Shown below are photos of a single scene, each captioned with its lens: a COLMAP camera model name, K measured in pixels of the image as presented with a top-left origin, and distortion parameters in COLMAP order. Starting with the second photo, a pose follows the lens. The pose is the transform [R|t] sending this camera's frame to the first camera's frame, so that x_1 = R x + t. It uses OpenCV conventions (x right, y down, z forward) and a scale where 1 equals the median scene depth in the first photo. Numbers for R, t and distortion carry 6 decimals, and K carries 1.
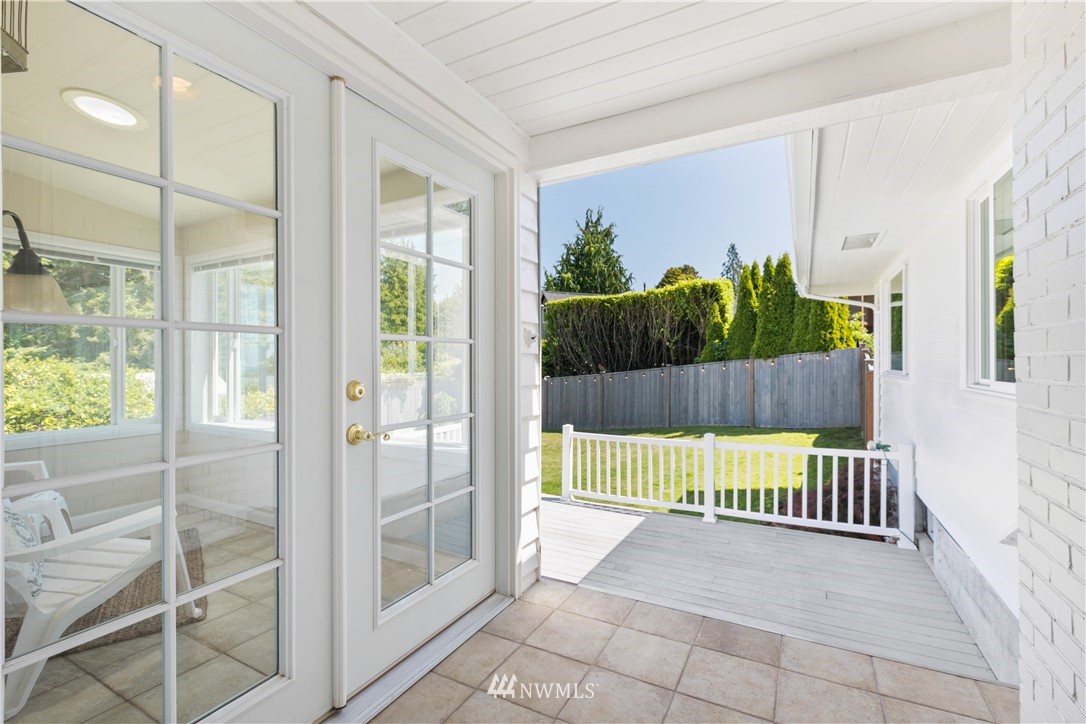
lens RADIAL K [[478.7, 0, 553.4], [0, 478.7, 361.0], [0, 0, 1]] dist [-0.002168, 0.000226]
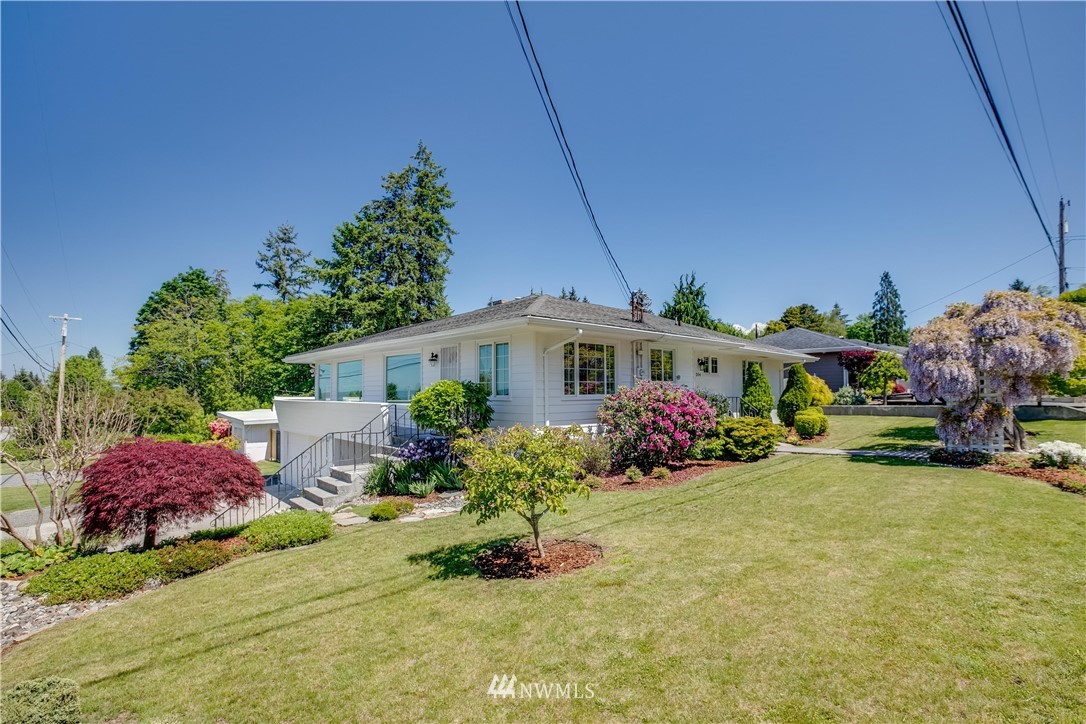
lens RADIAL K [[494.2, 0, 566.1], [0, 494.2, 381.2], [0, 0, 1]] dist [0.001780, 0.000236]
pose [[0.949825, -0.005325, -0.312737, 0.619578], [-0.003036, 0.999651, -0.026242, 0.020363], [0.312768, 0.025875, 0.949477, -1.182361]]
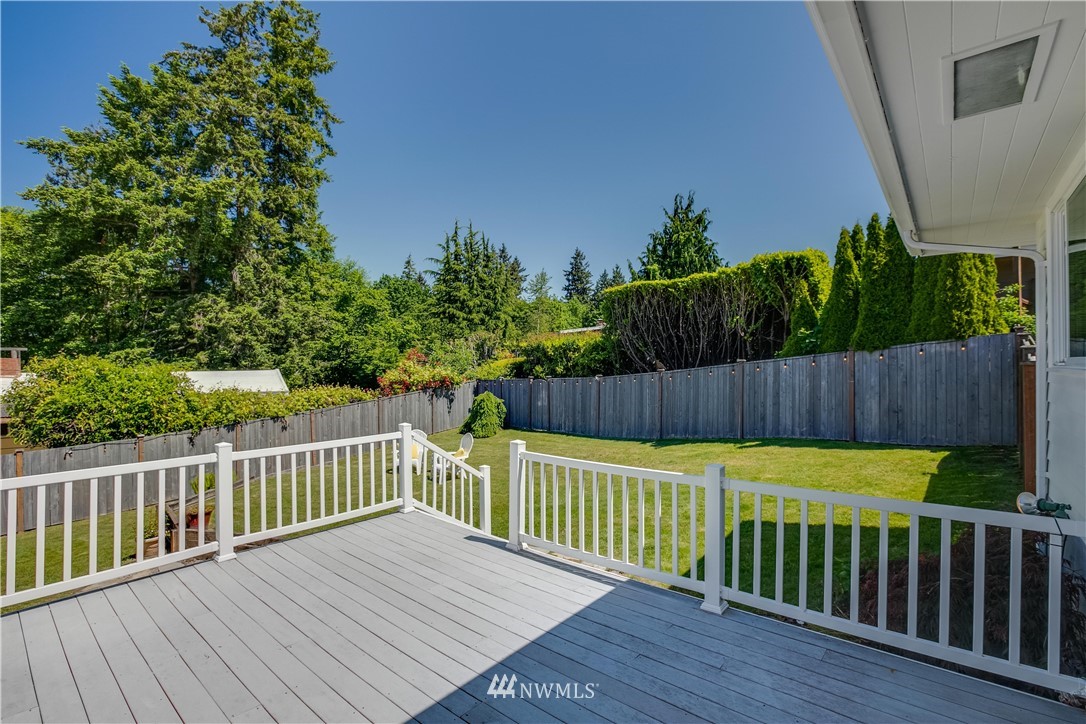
lens RADIAL K [[493.6, 0, 559.7], [0, 493.6, 357.5], [0, 0, 1]] dist [-0.001296, 0.000032]
pose [[0.983155, -0.003225, -0.182745, 0.094656], [0.001589, 0.999957, -0.009094, 0.010629], [0.182767, 0.008651, 0.983118, 0.136621]]
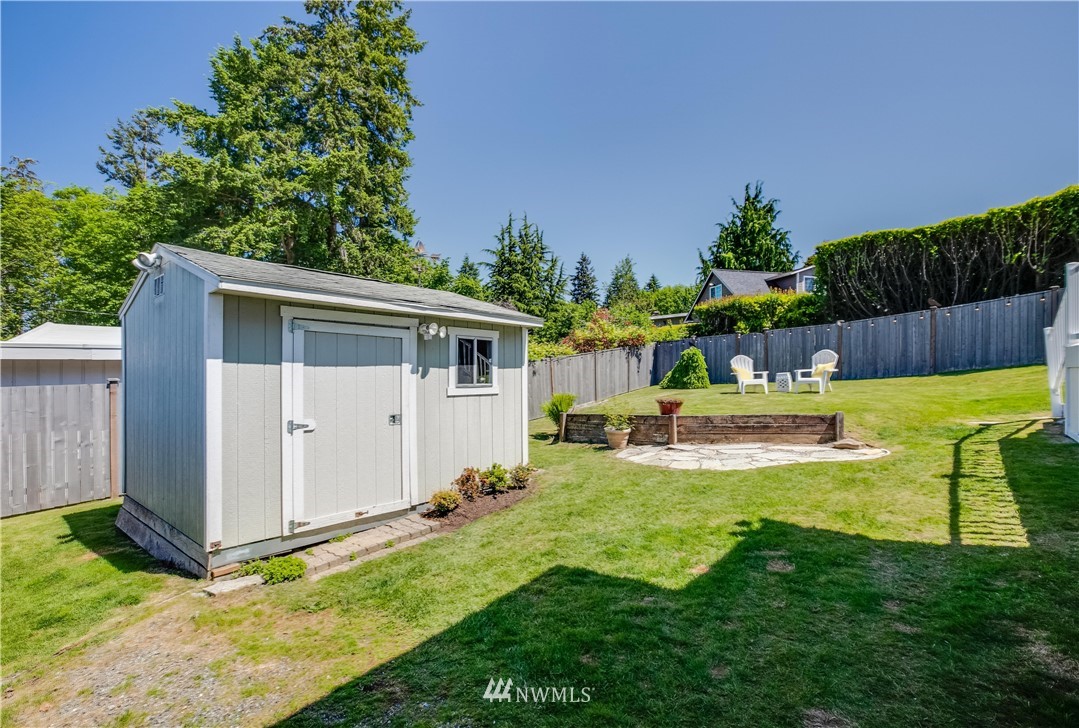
lens RADIAL K [[495.0, 0, 567.4], [0, 495.0, 372.2], [0, 0, 1]] dist [-0.011523, 0.000464]
pose [[0.987777, -0.000851, -0.155872, -0.458185], [0.001620, 0.999987, 0.004803, 0.149993], [0.155866, -0.004997, 0.987766, 0.027746]]
